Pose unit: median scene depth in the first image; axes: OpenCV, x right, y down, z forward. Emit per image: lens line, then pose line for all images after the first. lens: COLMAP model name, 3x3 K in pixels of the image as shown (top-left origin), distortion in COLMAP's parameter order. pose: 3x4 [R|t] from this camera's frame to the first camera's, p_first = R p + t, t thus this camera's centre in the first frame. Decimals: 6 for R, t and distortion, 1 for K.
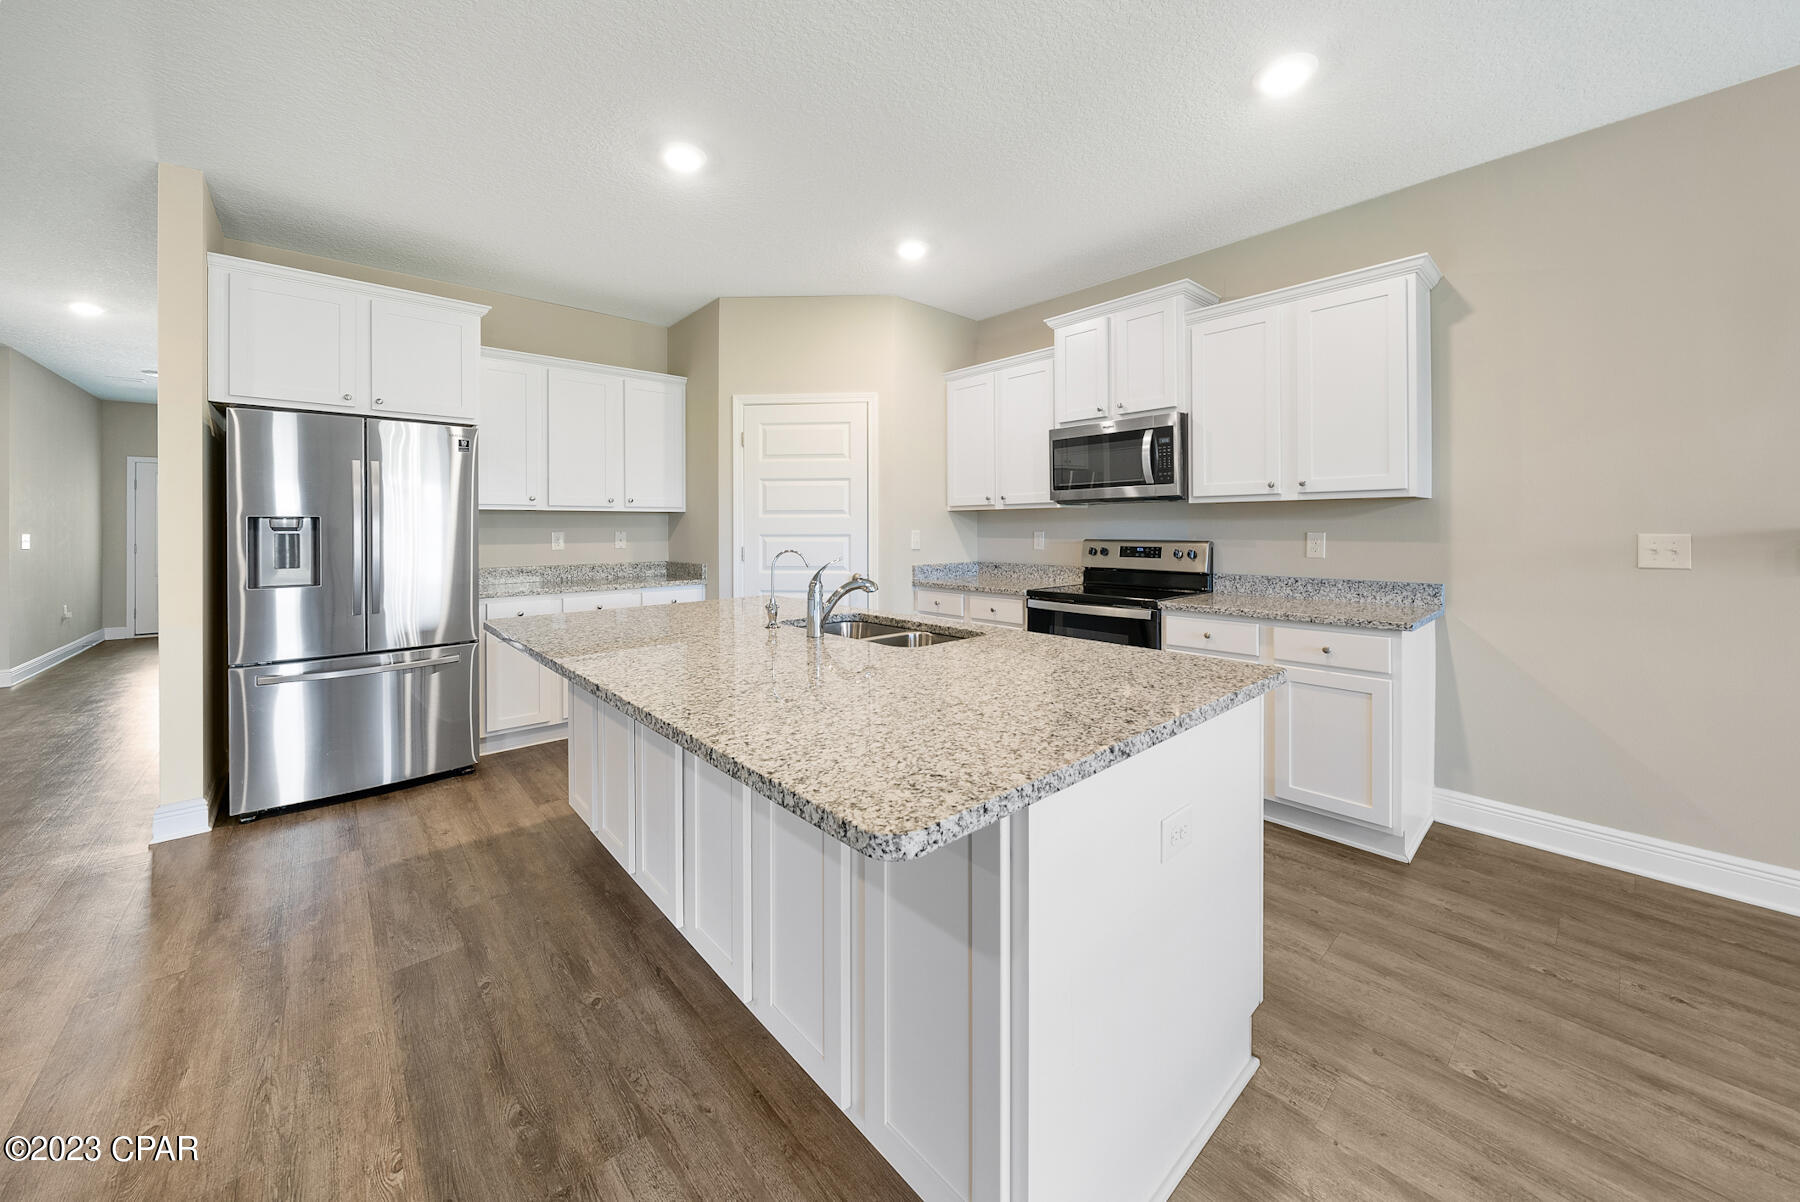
lens RADIAL K [[650.8, 0, 902.6], [0, 650.8, 528.5], [0, 0, 1]] dist [-0.011273, 0.001440]
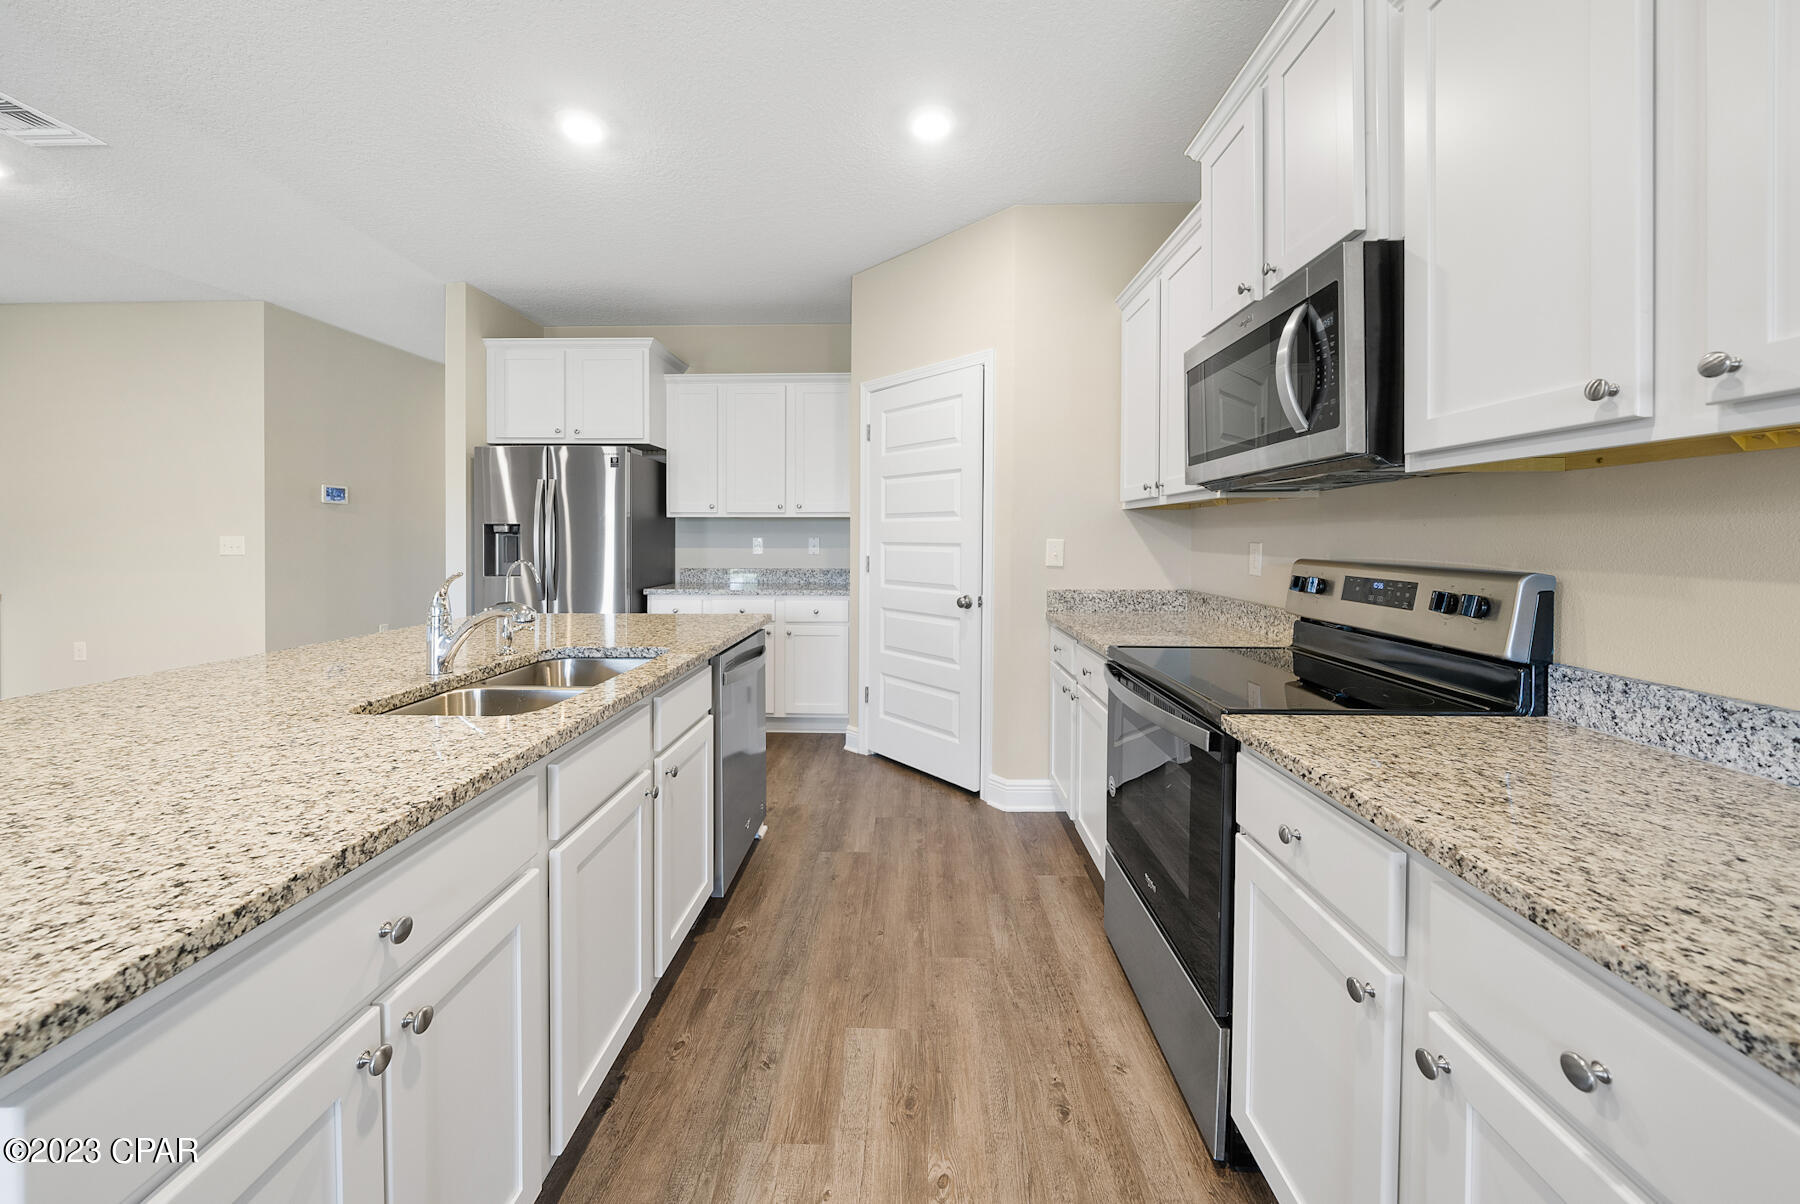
lens RADIAL K [[650.8, 0, 881.5], [0, 650.8, 545.2], [0, 0, 1]] dist [-0.011273, 0.001440]
pose [[0.706769, 0.015536, -0.707274, 0.493237], [-0.005588, 0.999850, 0.016379, -0.000403], [0.707423, -0.007623, 0.706750, 0.512679]]
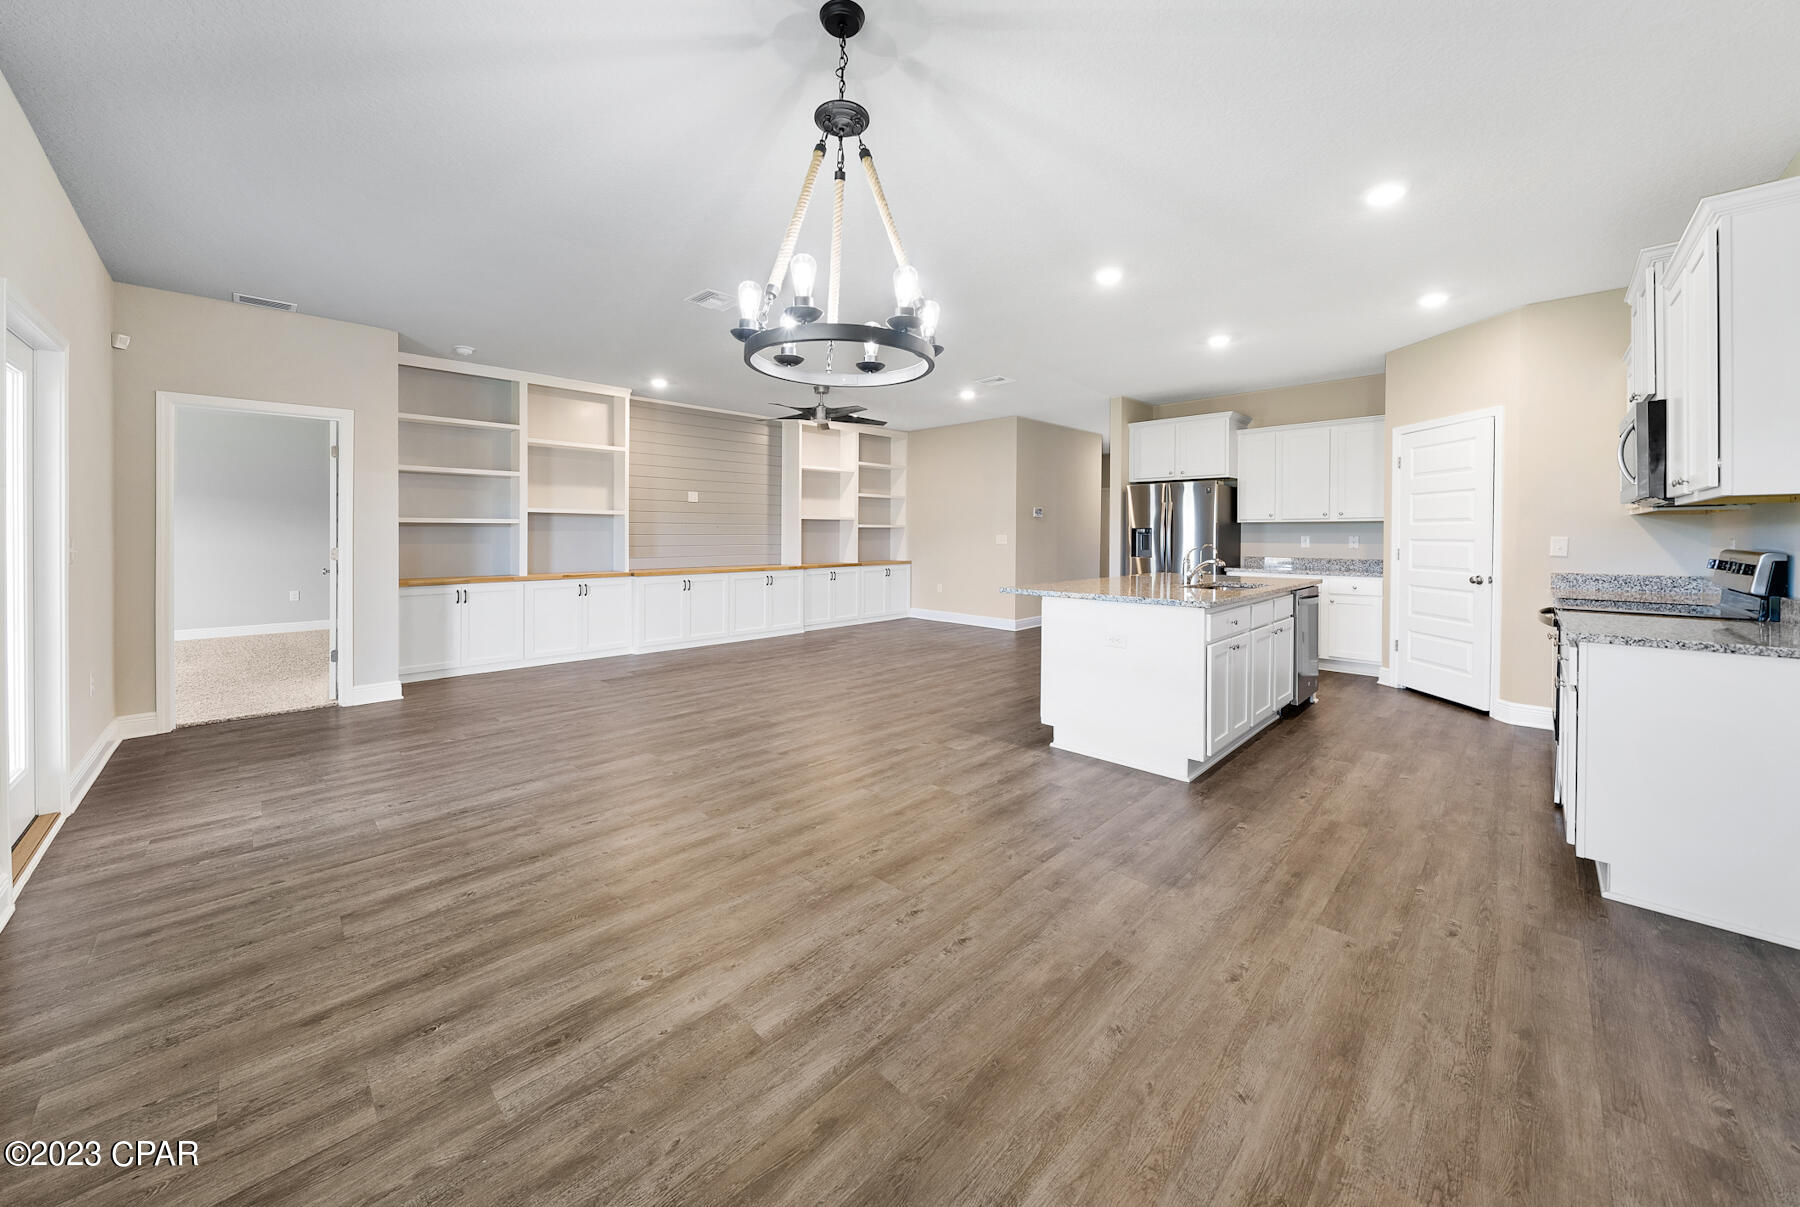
lens RADIAL K [[650.8, 0, 889.2], [0, 650.8, 538.5], [0, 0, 1]] dist [-0.011273, 0.001440]
pose [[0.051308, 0.010541, -0.998627, 1.219057], [-0.004603, 0.999936, 0.010318, 0.000876], [0.998672, 0.004067, 0.051353, -0.053446]]
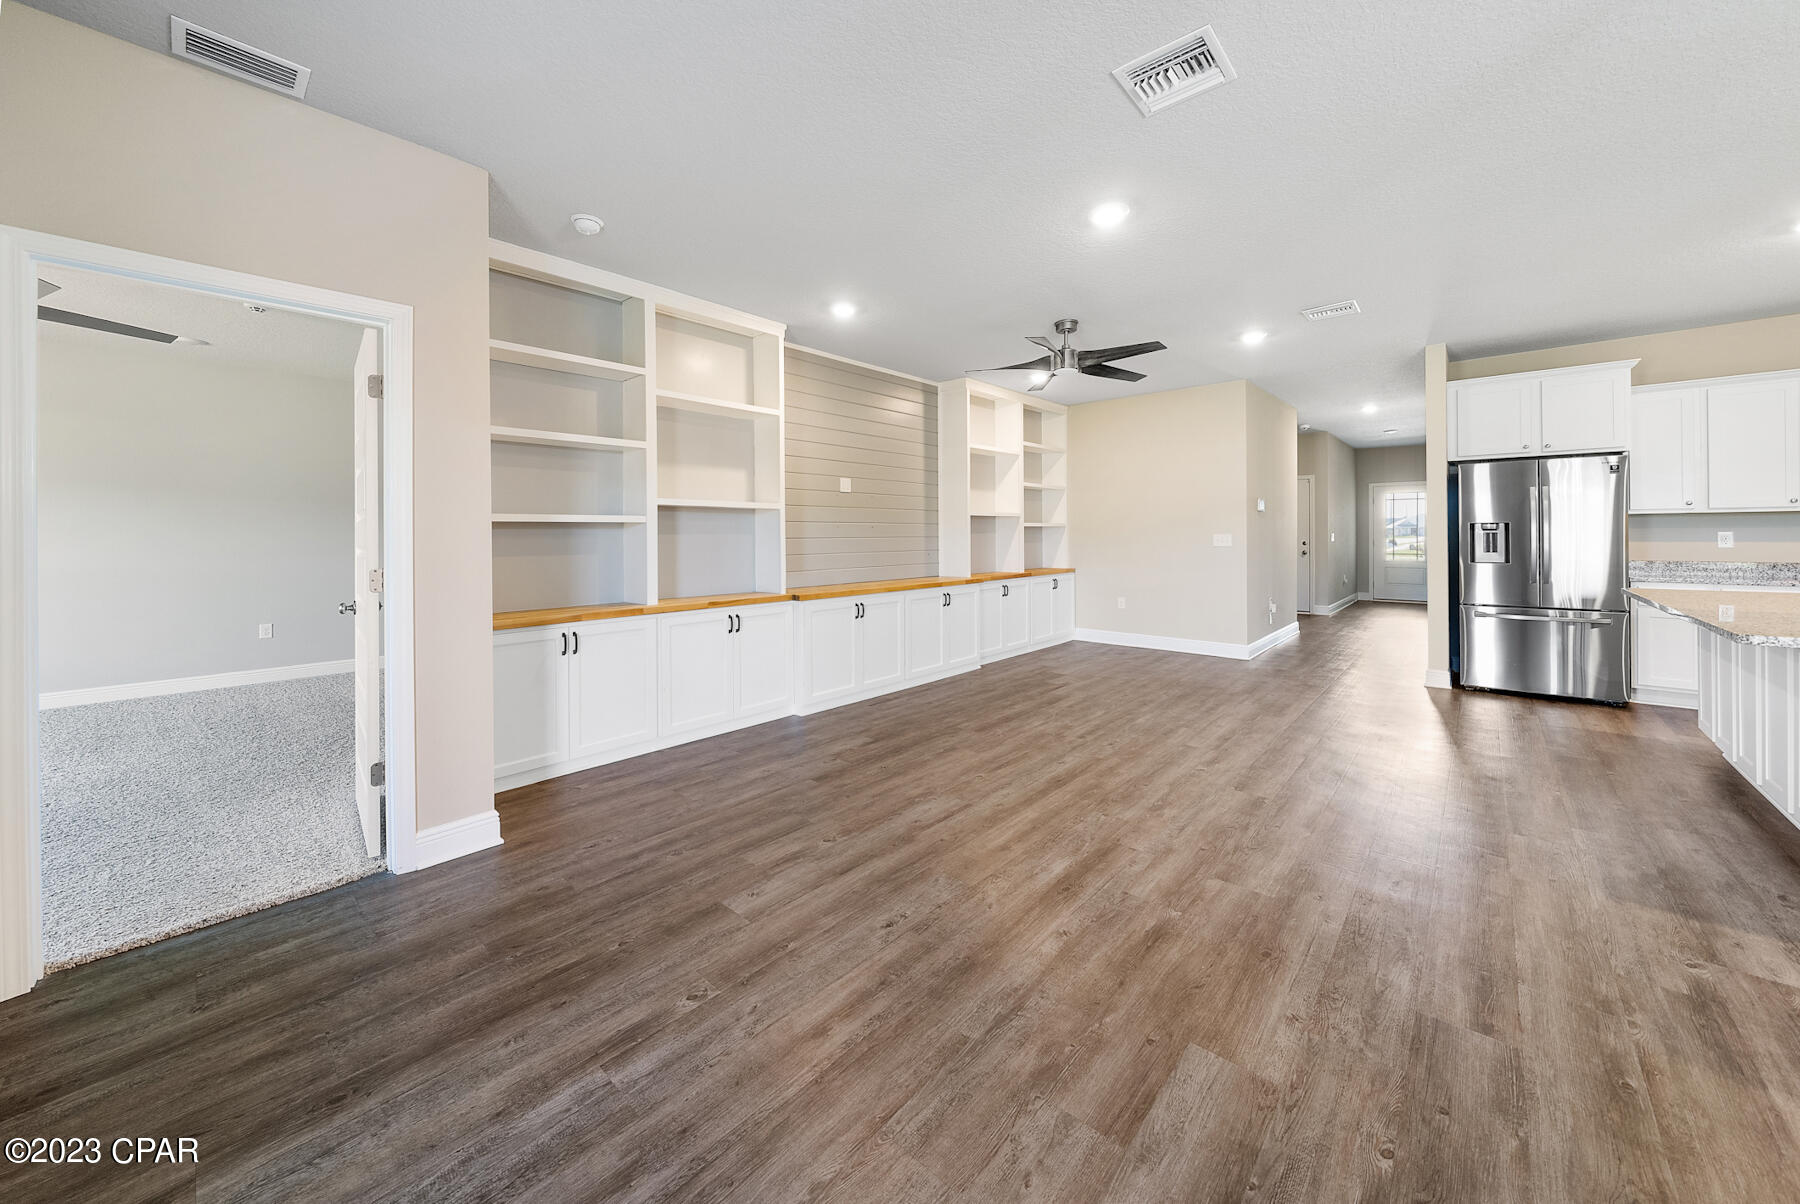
lens RADIAL K [[650.8, 0, 891.8], [0, 650.8, 532.9], [0, 0, 1]] dist [-0.011273, 0.001440]
pose [[0.092629, -0.000040, -0.995701, 0.543340], [0.004077, 0.999992, 0.000339, 0.002684], [0.995692, -0.004091, 0.092629, -0.664504]]
